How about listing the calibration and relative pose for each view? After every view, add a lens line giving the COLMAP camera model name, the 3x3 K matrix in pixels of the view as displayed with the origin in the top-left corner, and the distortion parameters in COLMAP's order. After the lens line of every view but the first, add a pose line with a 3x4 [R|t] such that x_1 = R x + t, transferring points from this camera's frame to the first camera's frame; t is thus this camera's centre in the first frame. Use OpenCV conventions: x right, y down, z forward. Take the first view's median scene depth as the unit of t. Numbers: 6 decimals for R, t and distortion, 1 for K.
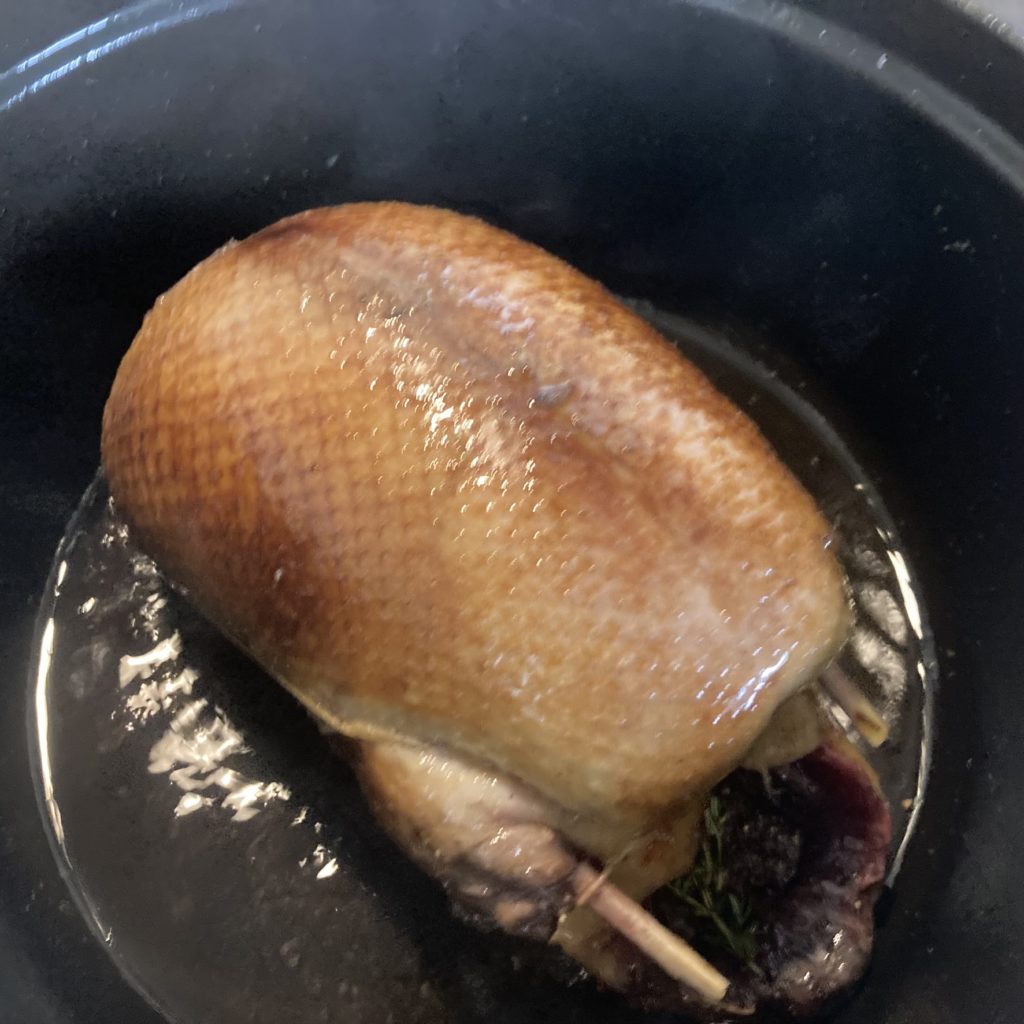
lens RADIAL K [[1133.2, 0, 511.6], [0, 1133.2, 502.4], [0, 0, 1]] dist [0.134996, -0.426259]
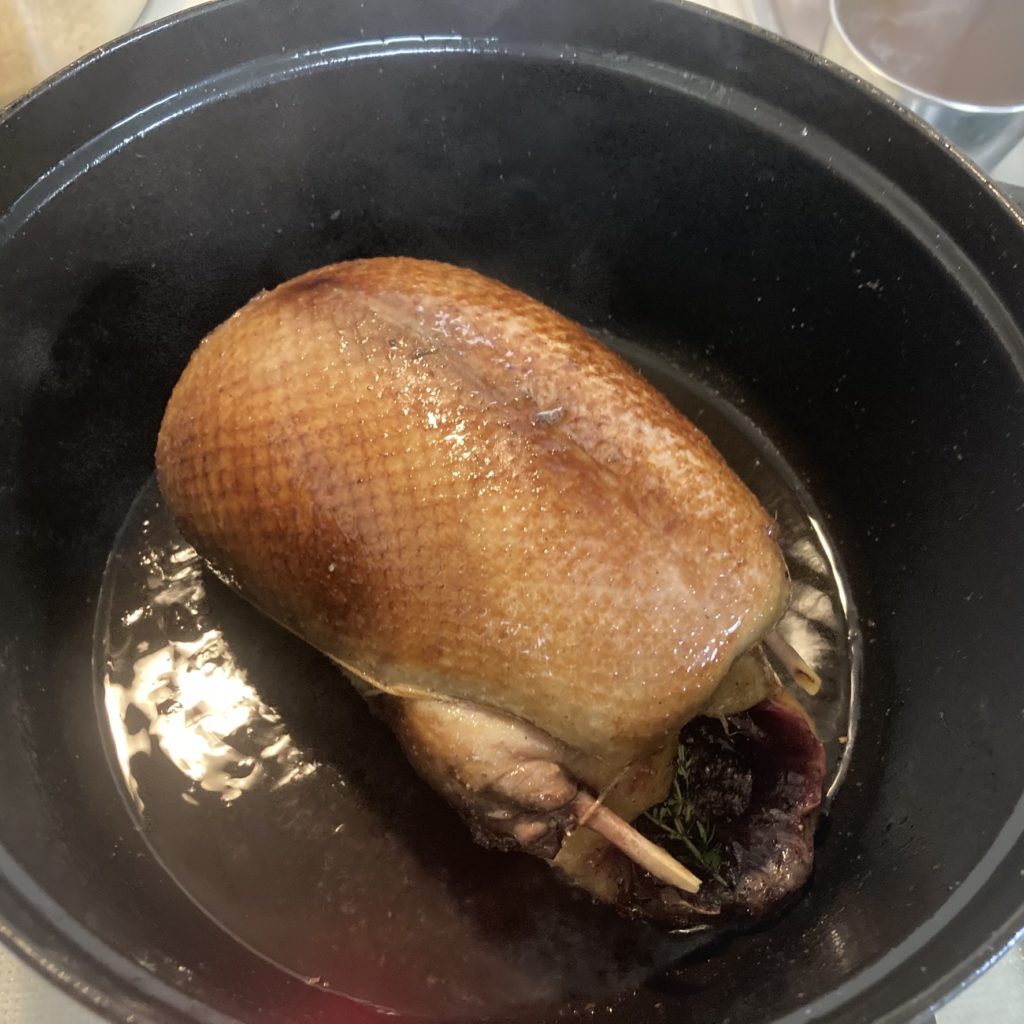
lens RADIAL K [[1118.8, 0, 506.1], [0, 1118.8, 514.3], [0, 0, 1]] dist [0.147219, -0.535653]
pose [[0.998648, -0.023584, 0.046328, -0.070902], [0.023503, 0.999721, 0.002288, 0.007262], [-0.046369, -0.001196, 0.998924, -0.227703]]
